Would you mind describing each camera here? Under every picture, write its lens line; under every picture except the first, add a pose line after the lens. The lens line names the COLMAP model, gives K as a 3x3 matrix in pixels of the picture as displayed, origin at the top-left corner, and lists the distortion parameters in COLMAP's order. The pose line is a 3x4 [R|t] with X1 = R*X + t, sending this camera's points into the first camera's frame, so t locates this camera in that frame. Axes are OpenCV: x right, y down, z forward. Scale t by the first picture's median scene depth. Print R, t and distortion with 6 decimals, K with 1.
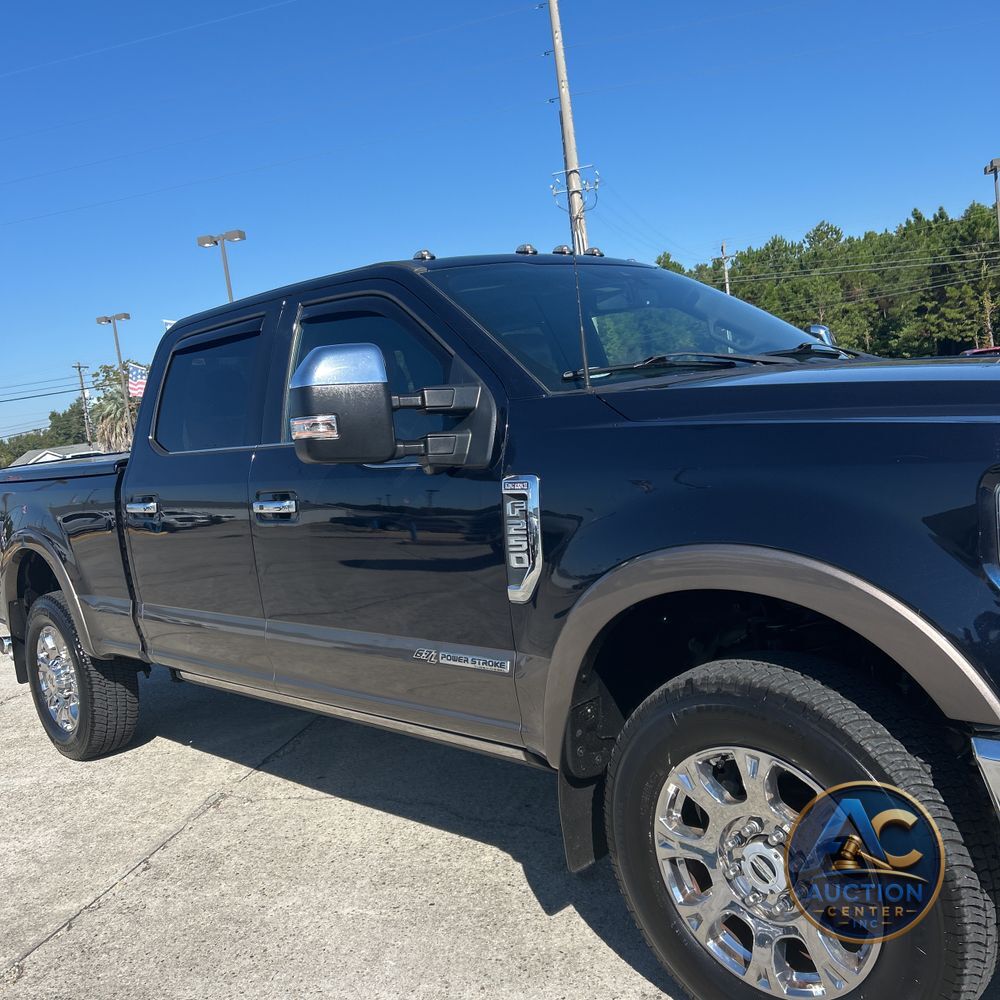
lens RADIAL K [[1001.0, 0, 479.6], [0, 1001.0, 493.6], [0, 0, 1]] dist [0.024511, 0.001290]
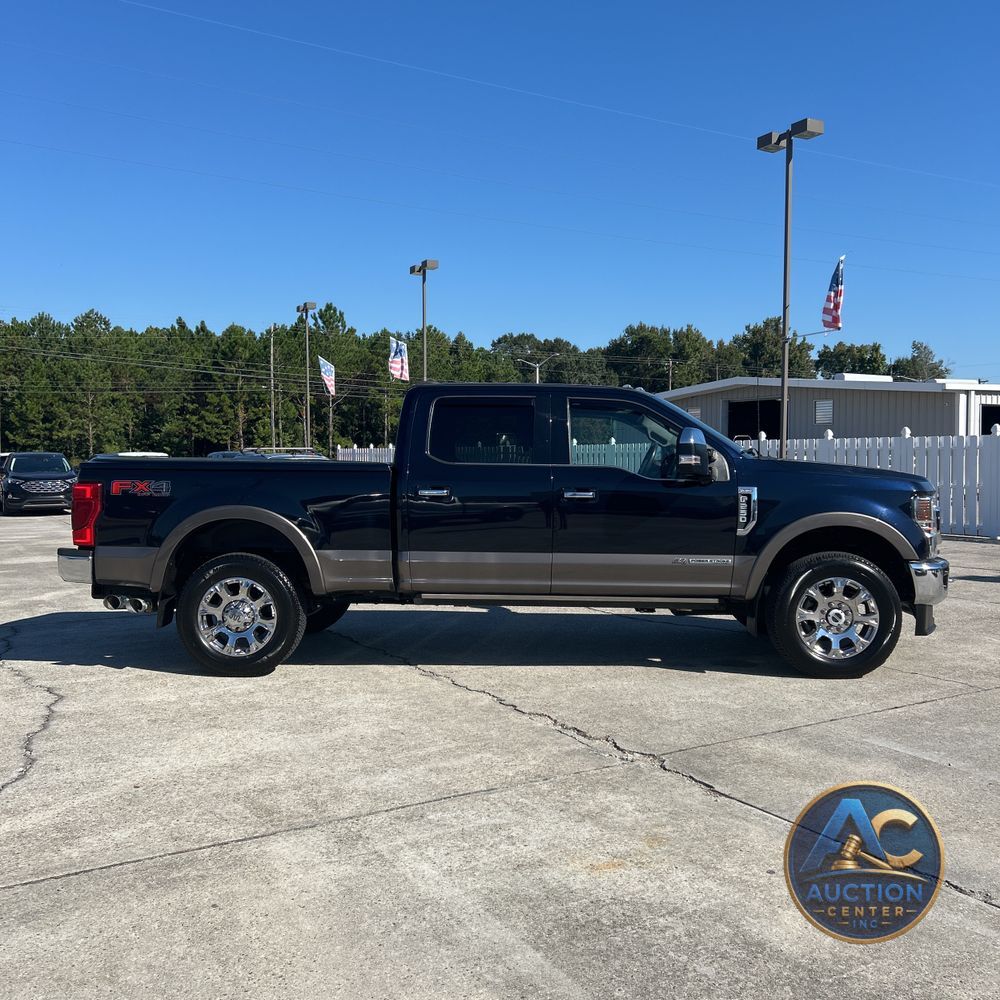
lens RADIAL K [[985.6, 0, 500.0], [0, 985.6, 500.0], [0, 0, 1]] dist [0.060307, -0.141917]
pose [[0.723439, 0.088821, 0.684651, -1.144943], [-0.032665, 0.994983, -0.094564, 0.147183], [-0.689616, 0.046047, 0.722710, -0.227572]]
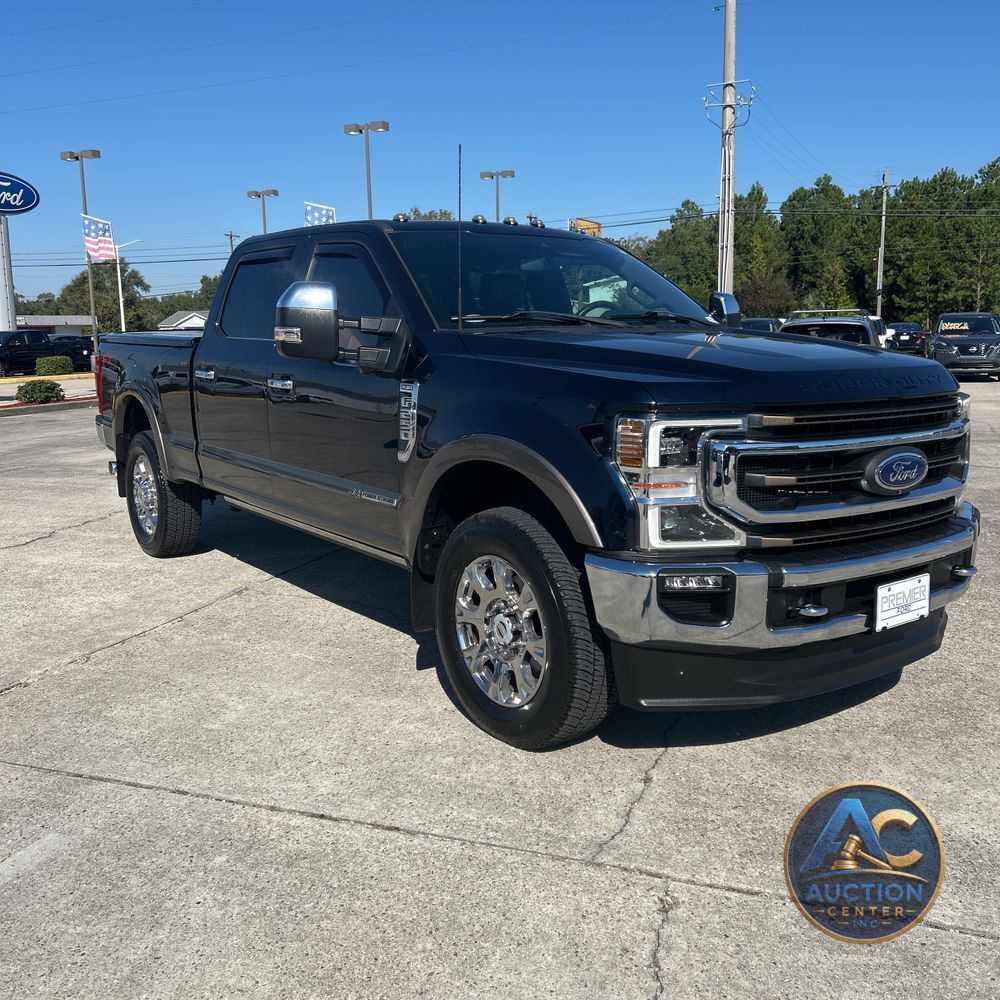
lens RADIAL K [[988.4, 0, 496.7], [0, 988.4, 480.7], [0, 0, 1]] dist [0.055775, -0.045063]
pose [[0.987303, 0.124568, -0.098569, 0.177957], [-0.115757, 0.989139, 0.090574, -0.009574], [0.108781, -0.078014, 0.991000, -0.271174]]
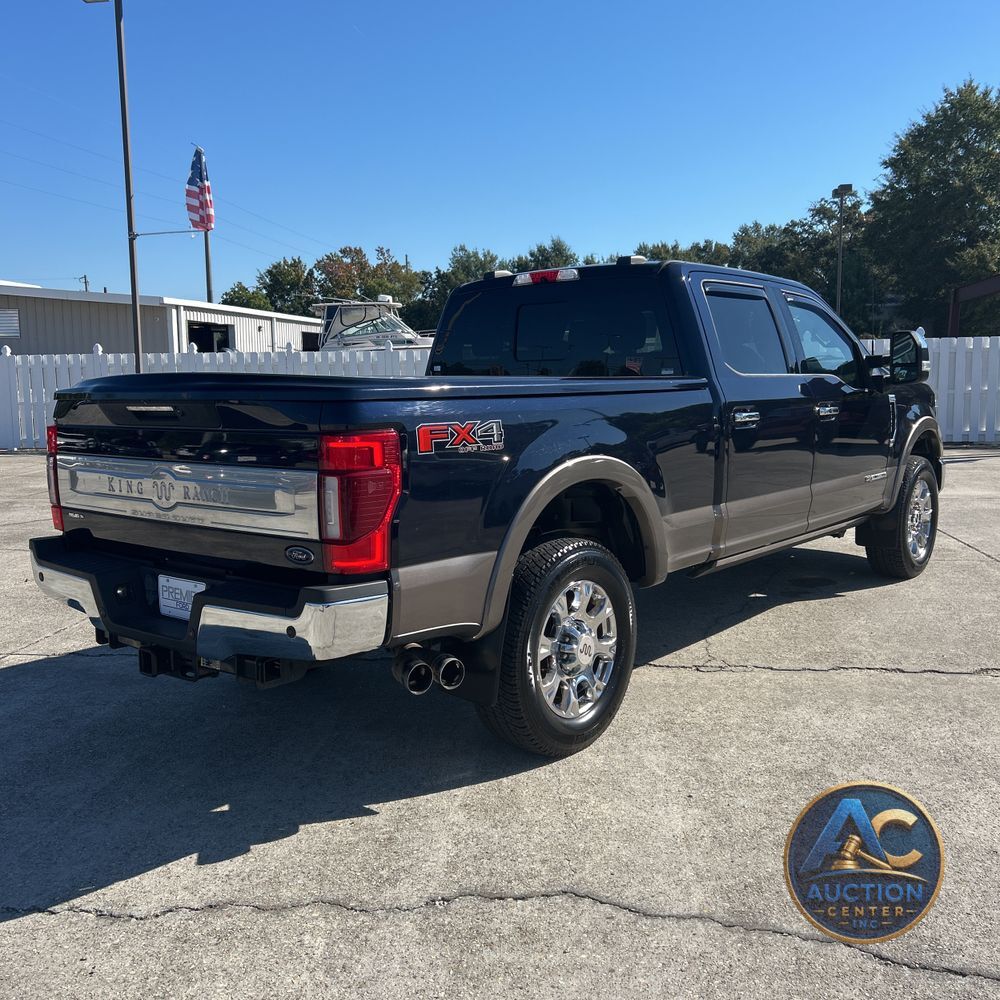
lens RADIAL K [[1002.6, 0, 500.0], [0, 1002.6, 500.0], [0, 0, 1]] dist [0.044949, -0.036280]
pose [[-0.098628, -0.008713, 0.995086, -1.255271], [0.104747, 0.994316, 0.019088, 0.048610], [-0.989596, 0.106115, -0.097155, 1.192242]]
